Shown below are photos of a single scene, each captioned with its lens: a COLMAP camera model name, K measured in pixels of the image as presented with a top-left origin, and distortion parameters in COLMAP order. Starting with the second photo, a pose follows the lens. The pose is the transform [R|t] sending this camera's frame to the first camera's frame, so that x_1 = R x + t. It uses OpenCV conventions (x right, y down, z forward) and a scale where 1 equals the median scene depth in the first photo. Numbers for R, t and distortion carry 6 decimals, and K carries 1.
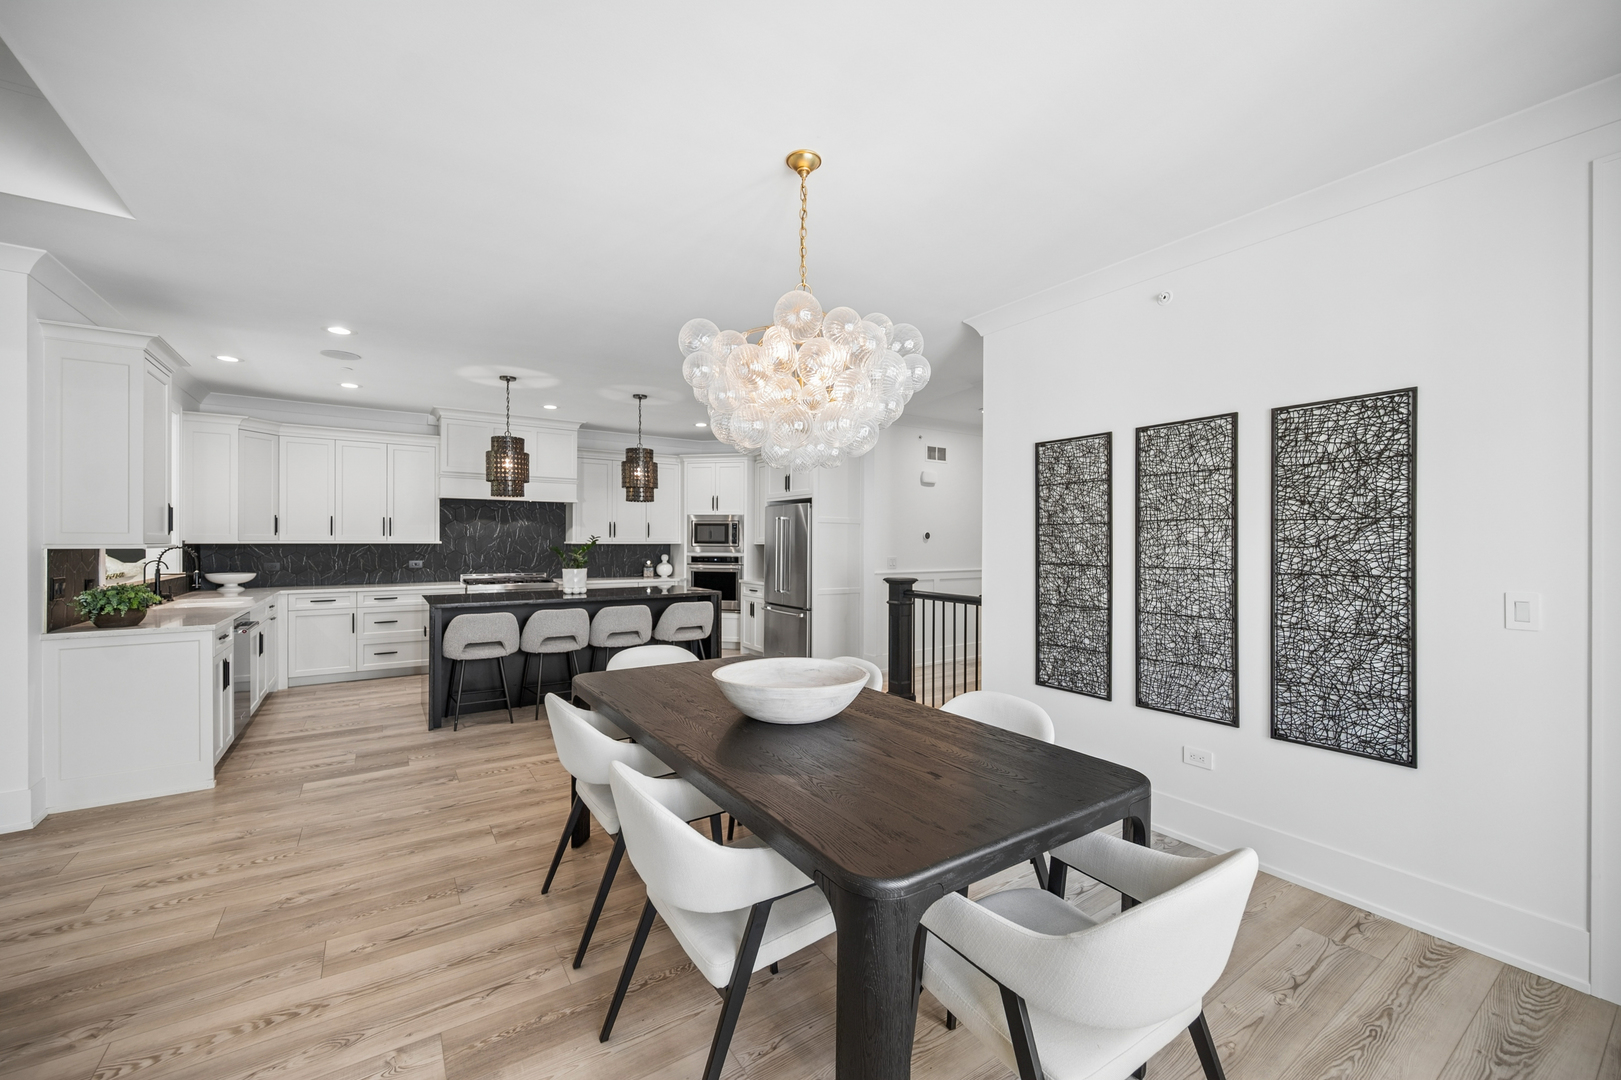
lens RADIAL K [[640.5, 0, 811.3], [0, 640.5, 541.0], [0, 0, 1]] dist [-0.001560, 0.000086]
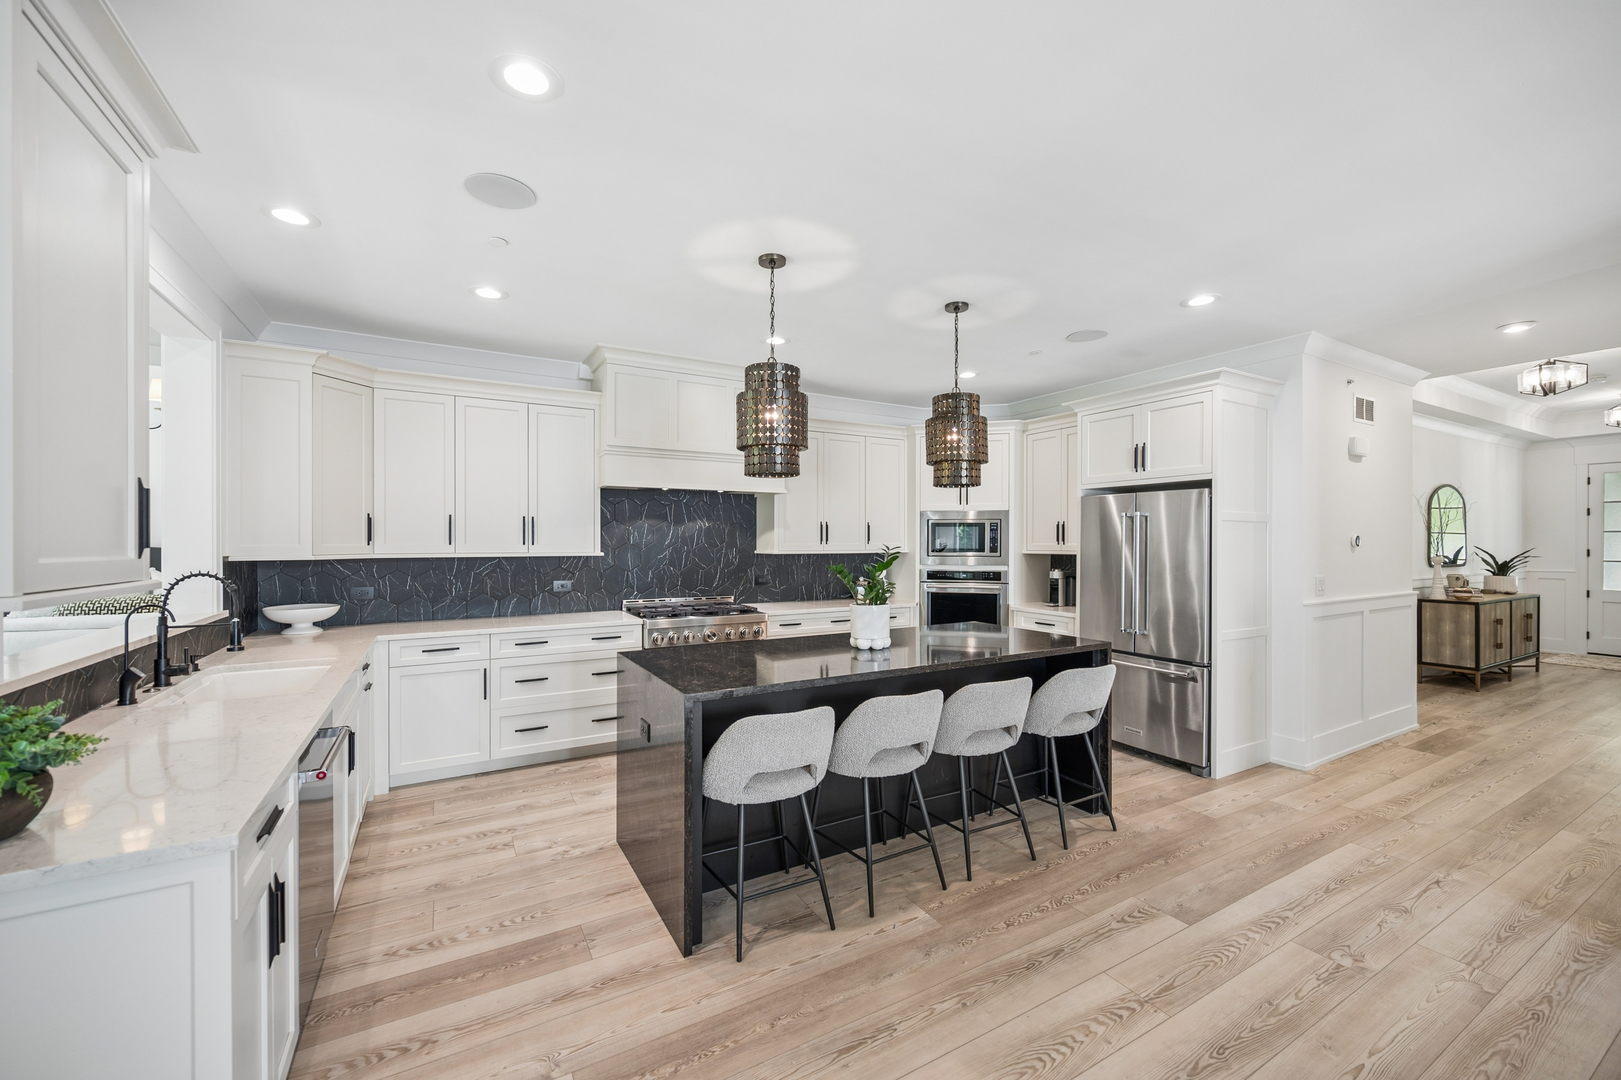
lens RADIAL K [[640.5, 0, 810.7], [0, 640.5, 540.7], [0, 0, 1]] dist [-0.001560, 0.000086]
pose [[0.997221, -0.002778, -0.074444, -0.392002], [0.002800, 0.999996, 0.000188, -0.013555], [0.074443, -0.000396, 0.997225, 0.444200]]
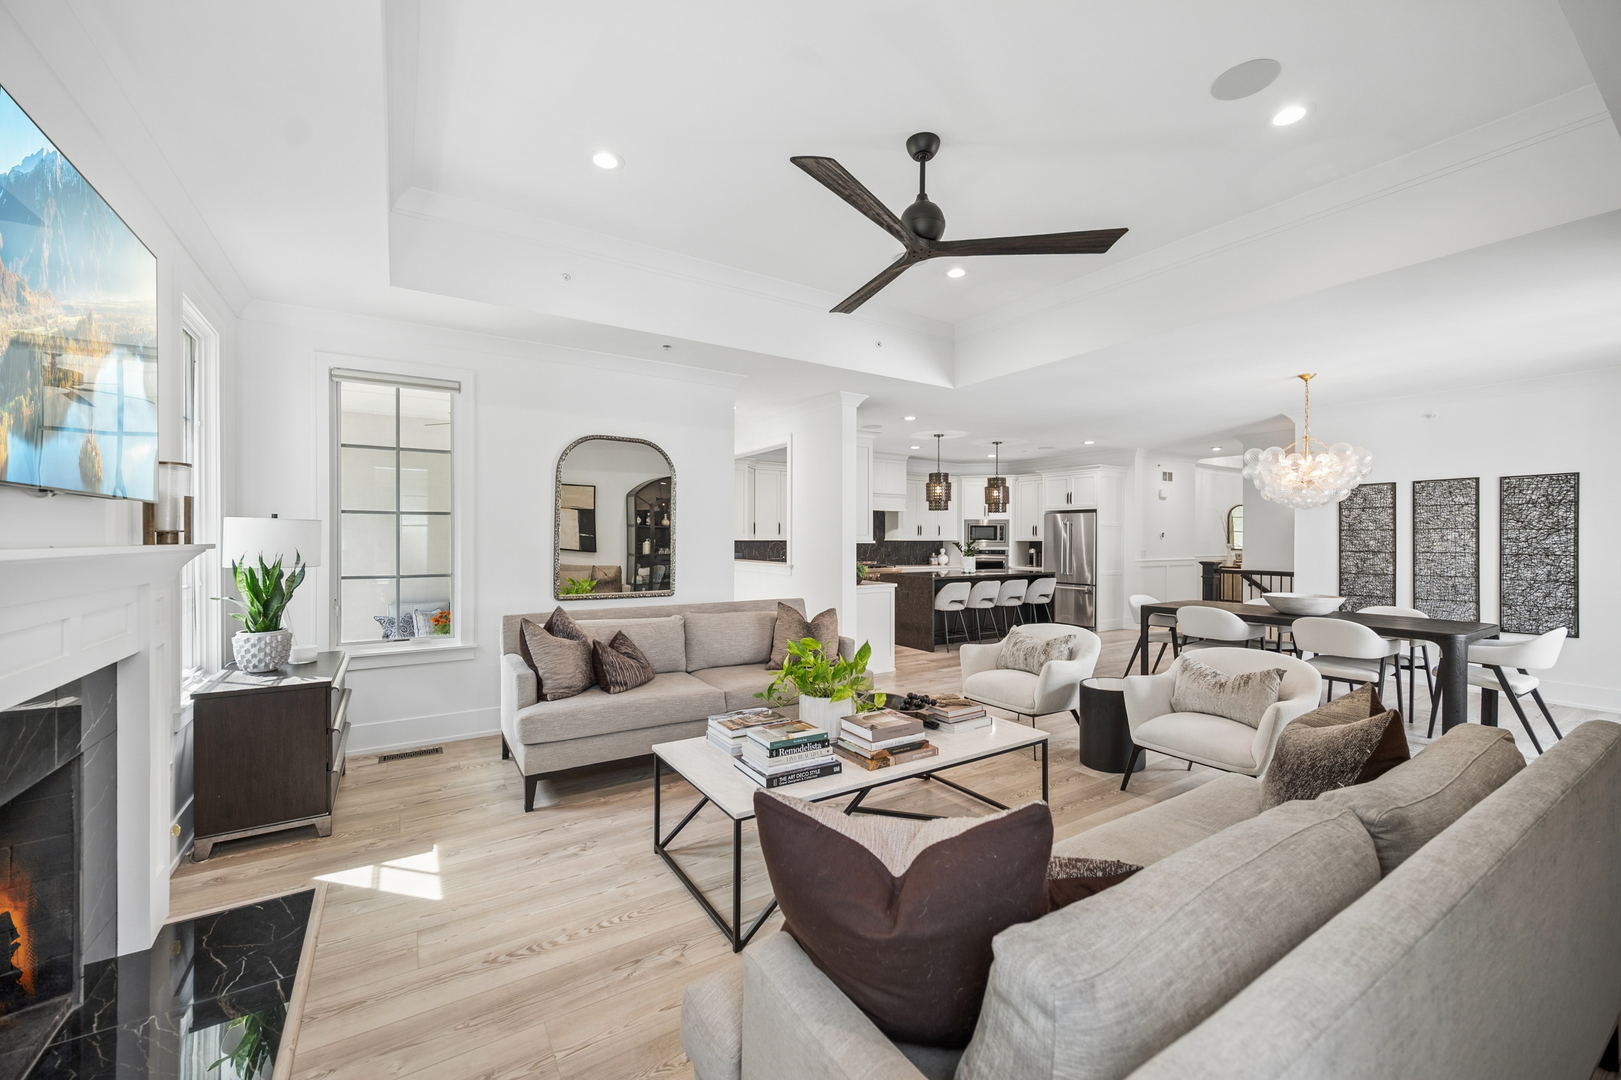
lens RADIAL K [[640.5, 0, 808.3], [0, 640.5, 538.2], [0, 0, 1]] dist [-0.001560, 0.000086]
pose [[0.999589, -0.000112, -0.028675, -0.734171], [0.000125, 1.000000, 0.000441, -0.002290], [0.028675, -0.000445, 0.999589, -0.574987]]
